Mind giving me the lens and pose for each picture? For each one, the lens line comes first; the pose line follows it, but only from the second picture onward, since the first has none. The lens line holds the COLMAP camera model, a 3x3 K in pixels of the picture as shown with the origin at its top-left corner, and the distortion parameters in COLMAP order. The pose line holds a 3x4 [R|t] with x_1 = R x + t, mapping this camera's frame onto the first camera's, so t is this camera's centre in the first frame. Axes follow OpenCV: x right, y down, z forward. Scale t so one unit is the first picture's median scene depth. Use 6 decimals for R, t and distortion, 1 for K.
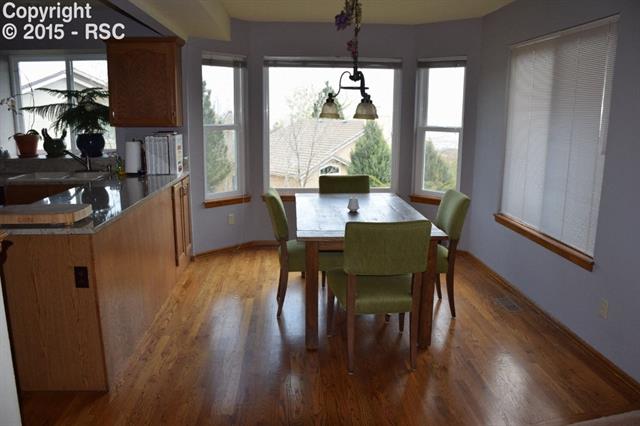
lens RADIAL K [[499.9, 0, 320.0], [0, 499.9, 213.0], [0, 0, 1]] dist [-0.140304, 0.079612]
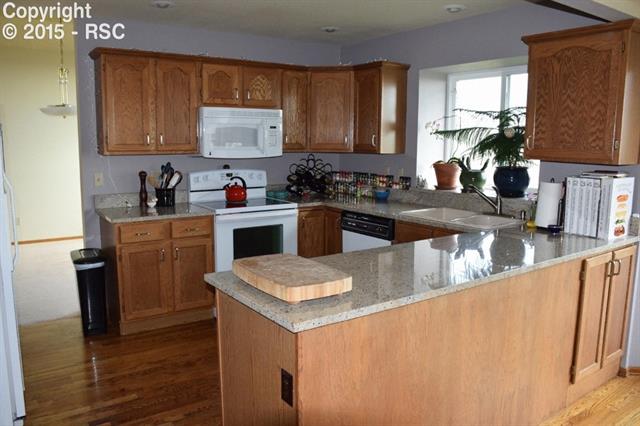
lens RADIAL K [[499.9, 0, 320.0], [0, 499.9, 213.0], [0, 0, 1]] dist [-0.140304, 0.079612]
pose [[0.528562, 0.119994, -0.840371, 0.025794], [-0.174265, 0.984213, 0.030926, -0.065202], [0.830815, 0.130101, 0.541128, 0.349570]]
